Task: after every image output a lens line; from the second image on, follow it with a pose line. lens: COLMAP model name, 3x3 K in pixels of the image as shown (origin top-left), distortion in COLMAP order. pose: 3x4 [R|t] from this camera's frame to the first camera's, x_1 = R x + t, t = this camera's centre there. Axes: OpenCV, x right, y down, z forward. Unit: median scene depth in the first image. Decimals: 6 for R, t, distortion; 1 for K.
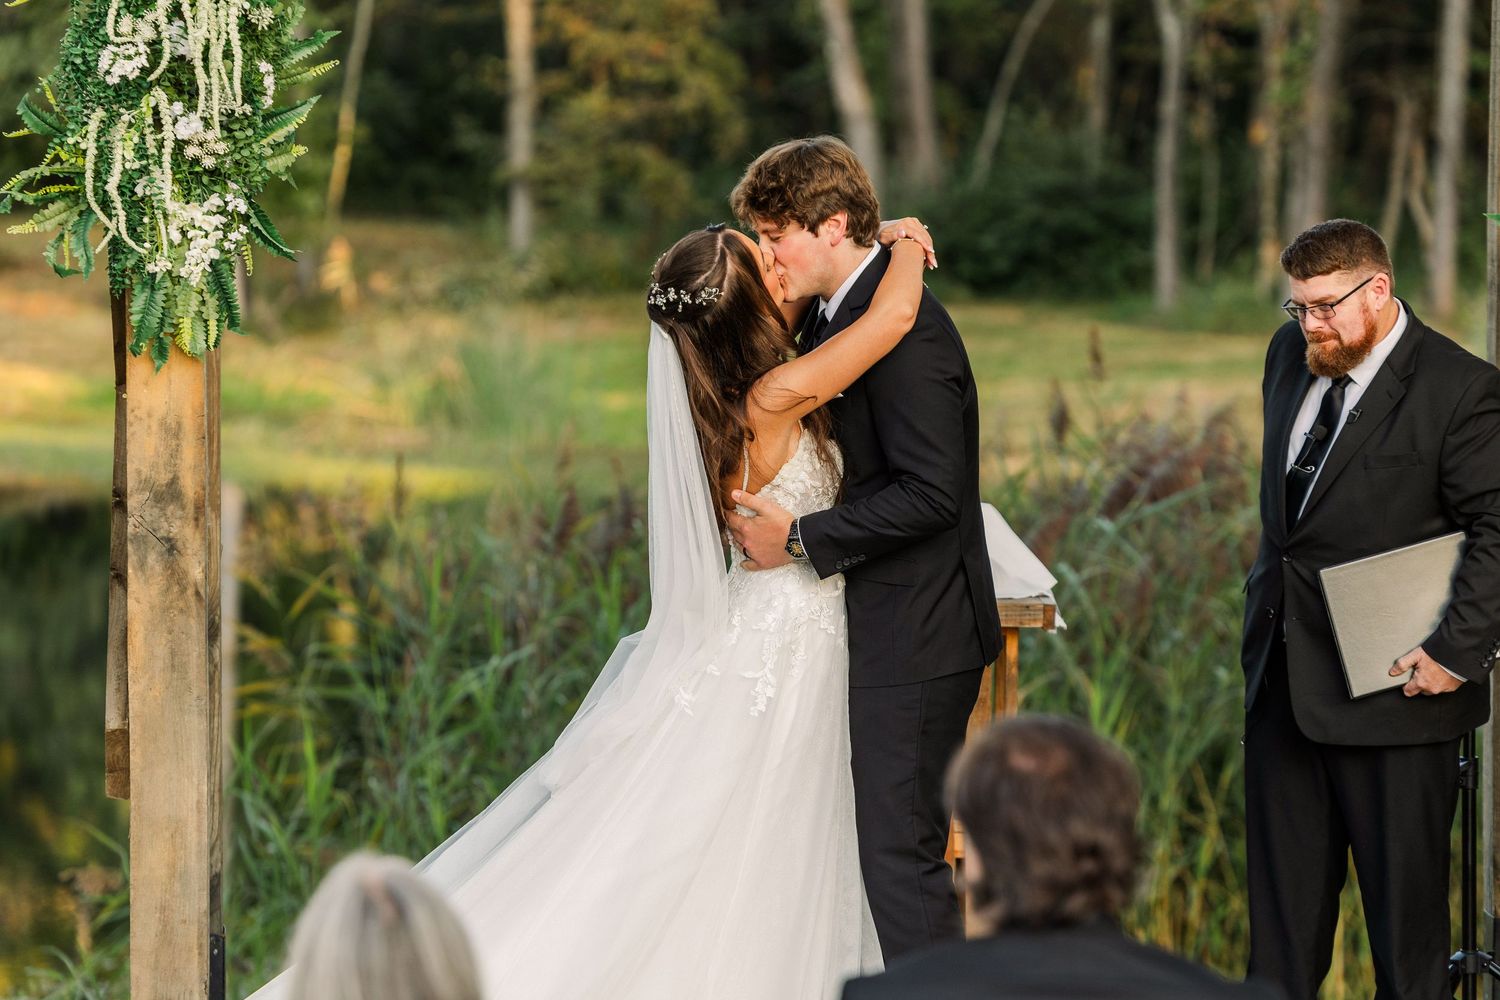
lens RADIAL K [[6376.2, 0, 750.0], [0, 6376.2, 500.0], [0, 0, 1]] dist [-0.002453, 4.093391]
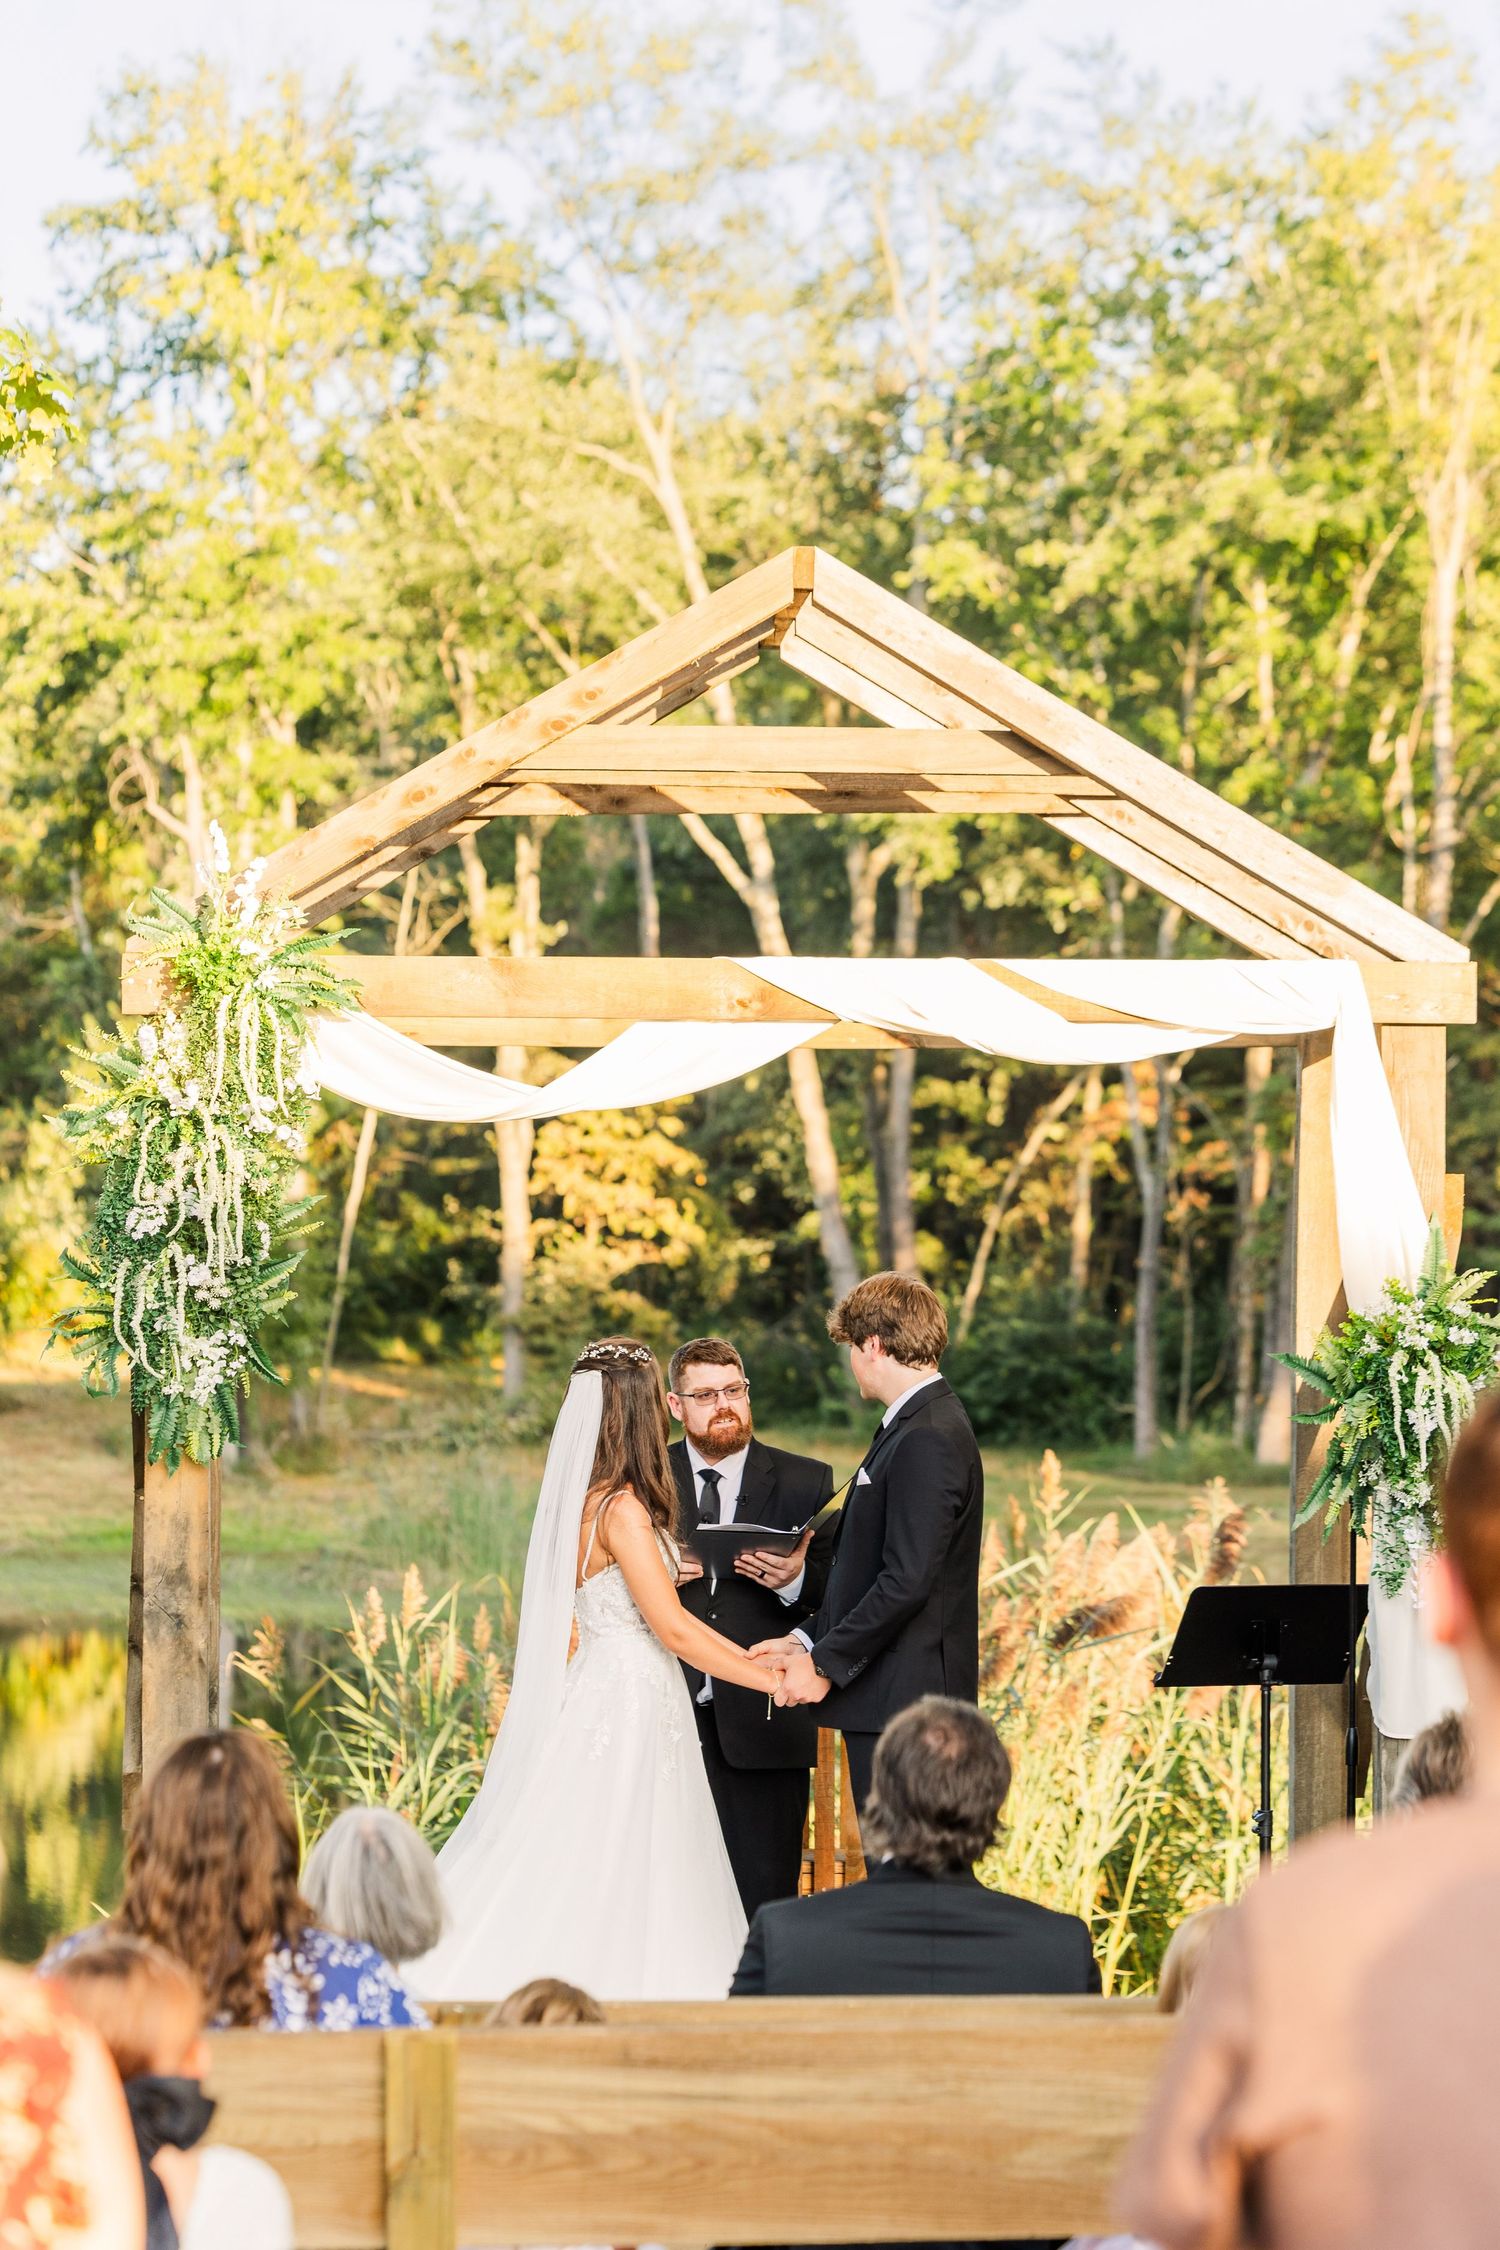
lens RADIAL K [[6604.2, 0, 750.0], [0, 6604.2, 1125.0], [0, 0, 1]] dist [-0.080072, 0.242479]
pose [[0.999964, 0.008102, -0.002467, 0.018530], [-0.008276, 0.996669, -0.081133, 0.013292], [0.001802, 0.081151, 0.996700, -0.238642]]
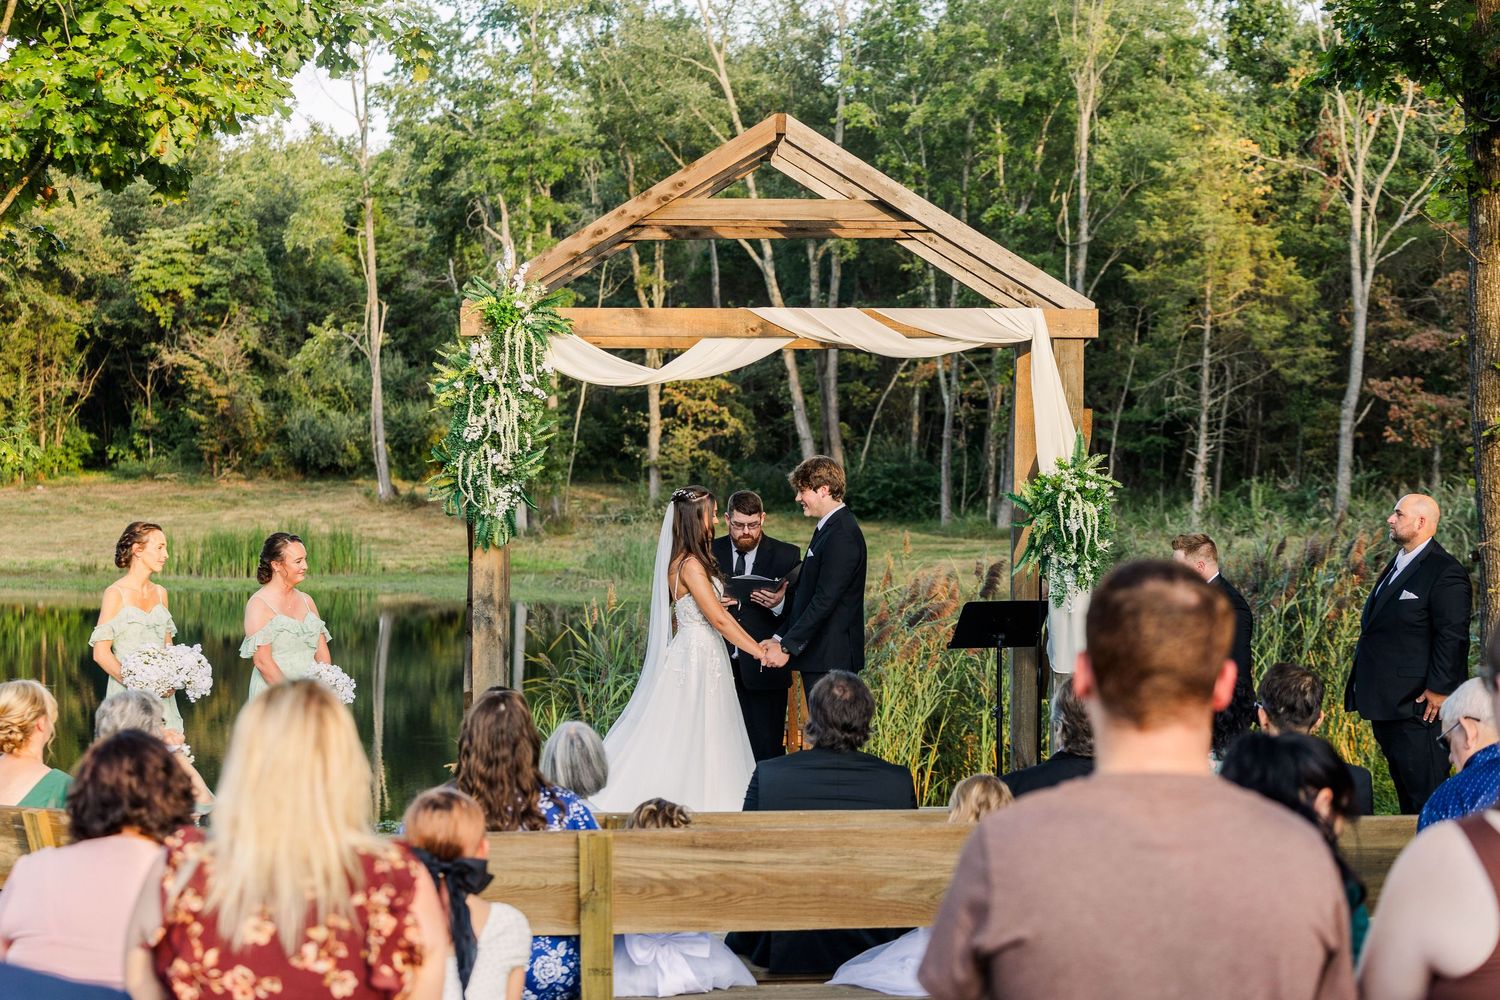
lens RADIAL K [[3025.1, 0, 750.0], [0, 3025.1, 500.0], [0, 0, 1]] dist [-0.055040, -0.032013]
pose [[0.999960, 0.005109, -0.007320, 0.021787], [-0.005380, 0.999283, -0.037472, 0.003513], [0.007123, 0.037510, 0.999271, -0.208750]]
